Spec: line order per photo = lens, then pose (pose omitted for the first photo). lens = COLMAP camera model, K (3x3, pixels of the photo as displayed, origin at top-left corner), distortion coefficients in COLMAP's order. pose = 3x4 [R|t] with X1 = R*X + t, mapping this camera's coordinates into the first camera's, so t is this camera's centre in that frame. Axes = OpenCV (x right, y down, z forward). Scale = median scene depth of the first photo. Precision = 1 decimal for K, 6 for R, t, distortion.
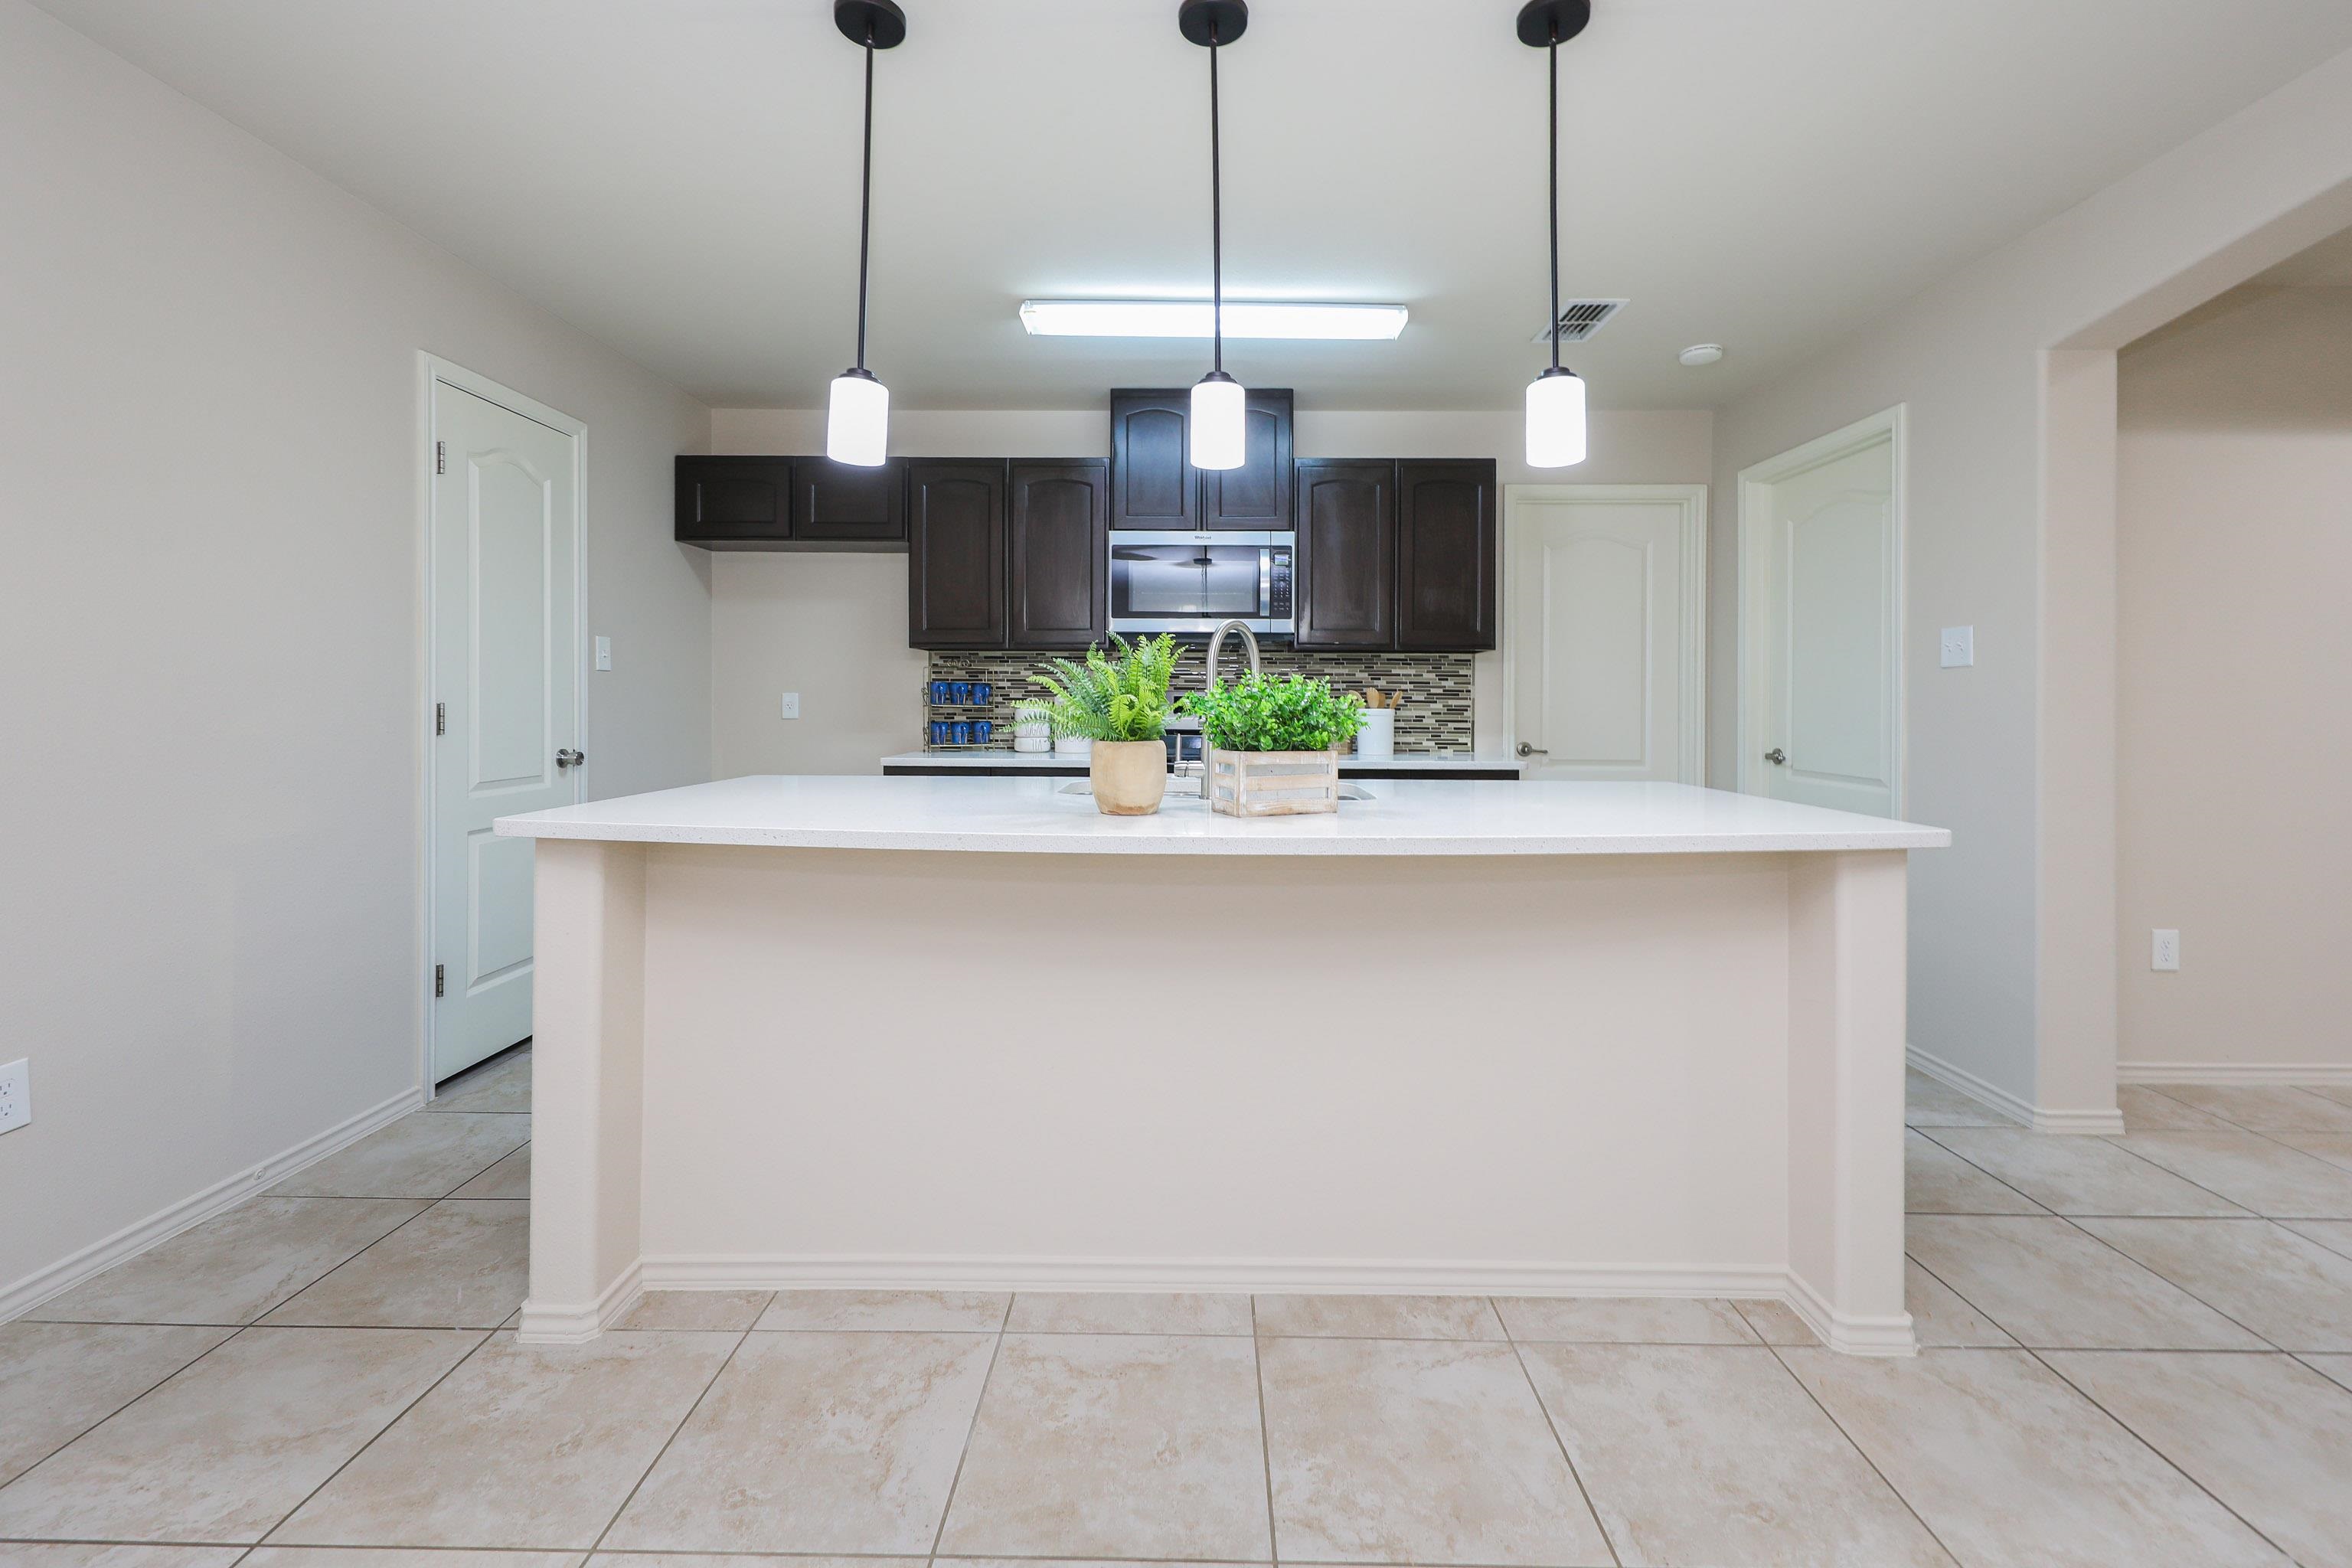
lens RADIAL K [[966.1, 0, 1186.6], [0, 966.1, 714.3], [0, 0, 1]] dist [0.014276, -0.006120]
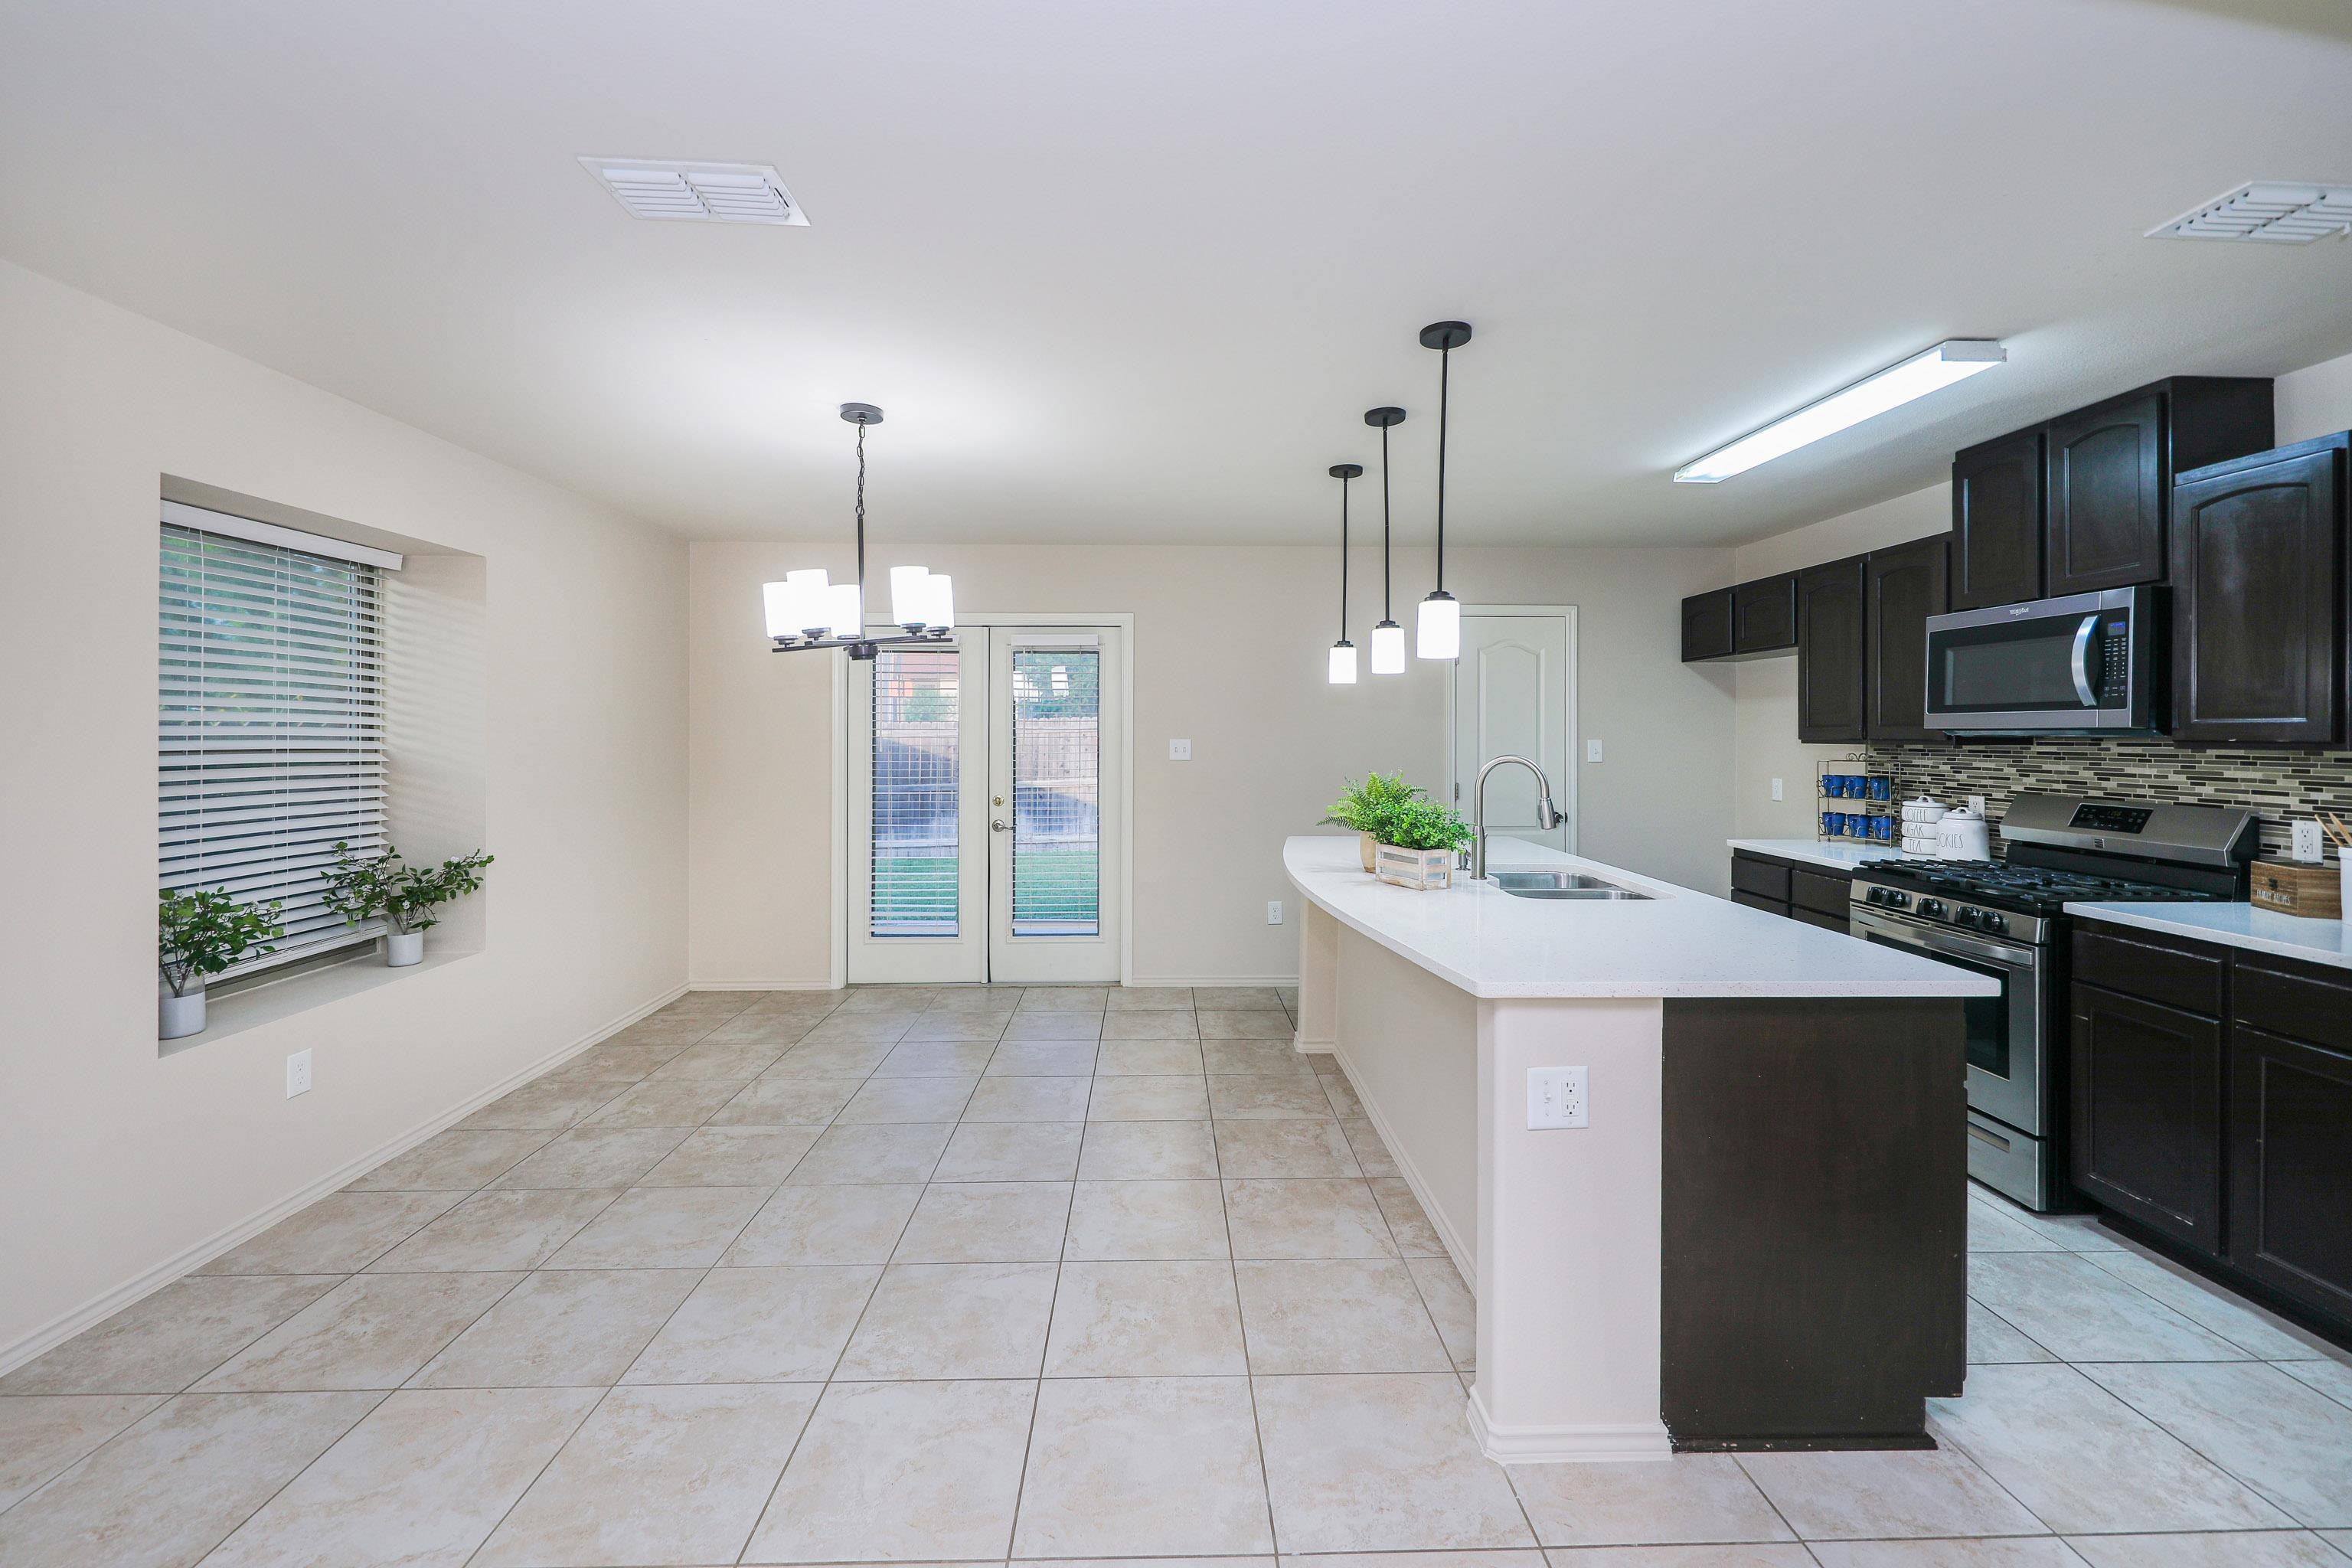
lens RADIAL K [[958.2, 0, 1178.2], [0, 958.2, 736.1], [0, 0, 1]] dist [0.014924, -0.006465]
pose [[0.037509, -0.001916, -0.999294, 1.140406], [-0.015836, 0.999871, -0.002511, -0.092644], [0.999171, 0.015919, 0.037473, 0.373163]]
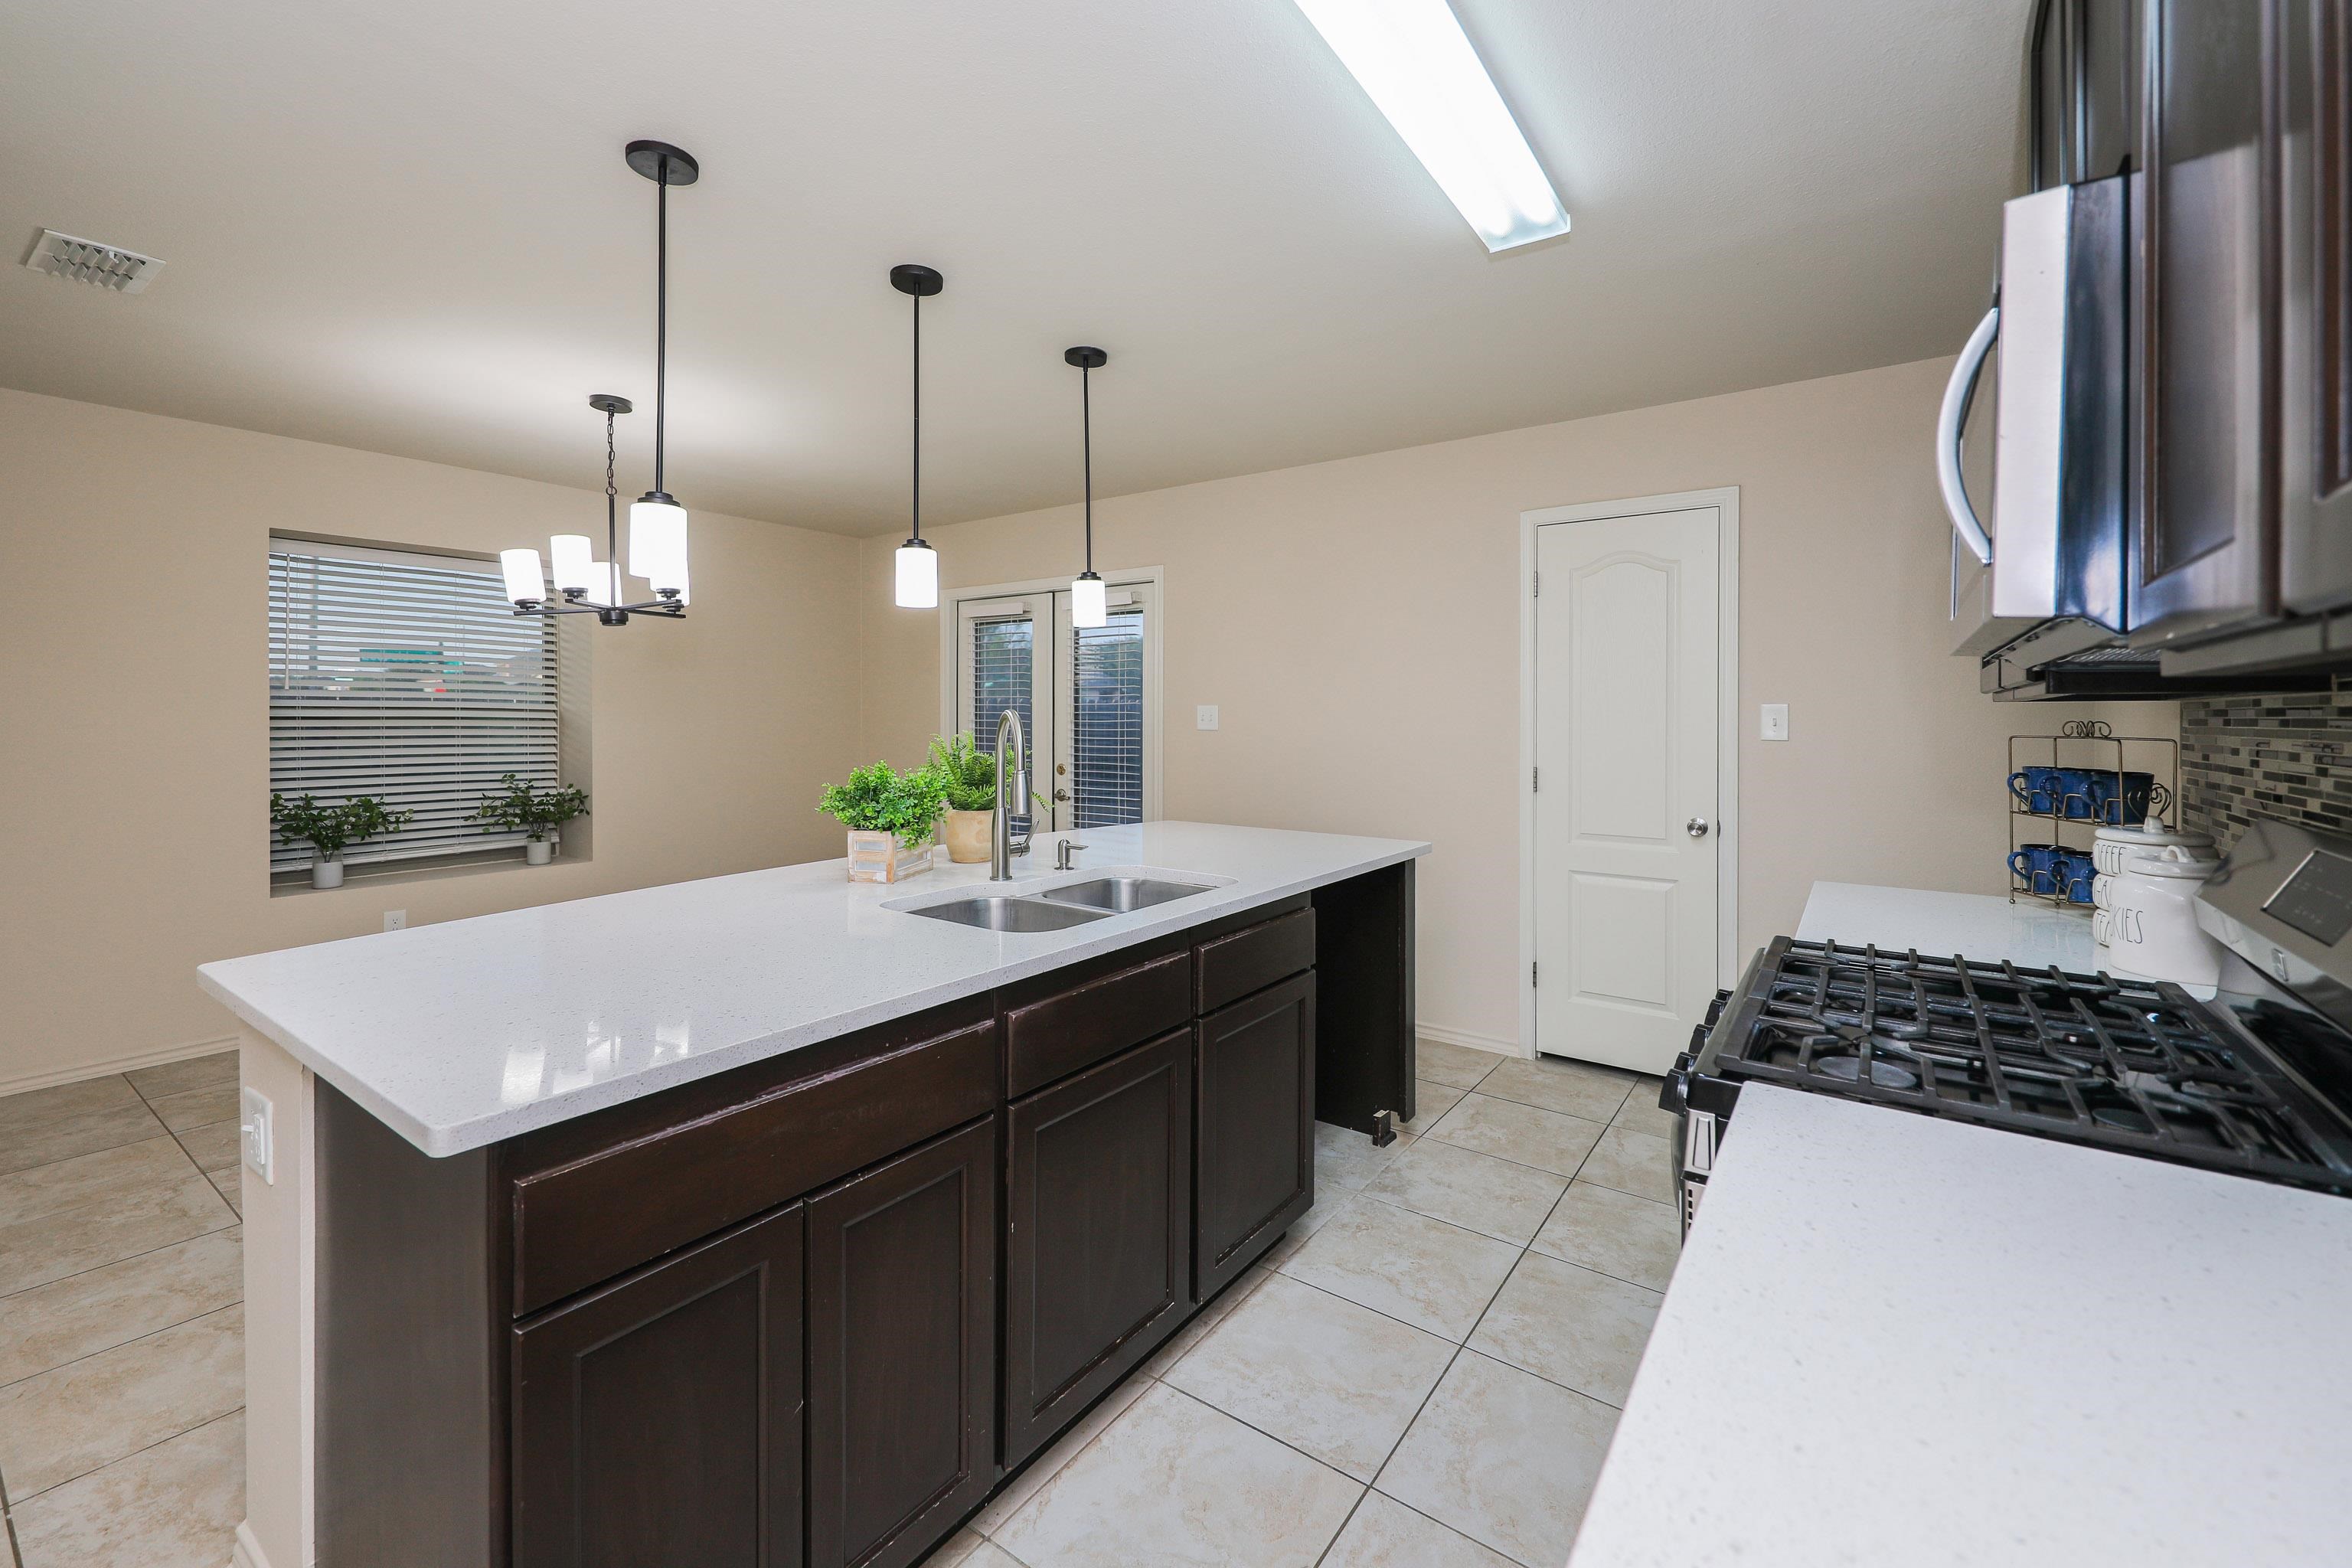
lens RADIAL K [[963.7, 0, 1174.4], [0, 963.7, 721.9], [0, 0, 1]] dist [0.015954, -0.006807]
pose [[-0.576127, -0.001310, -0.817359, 0.616942], [-0.017556, 0.999788, 0.010772, -0.080920], [0.817172, 0.020556, -0.576028, 1.372632]]
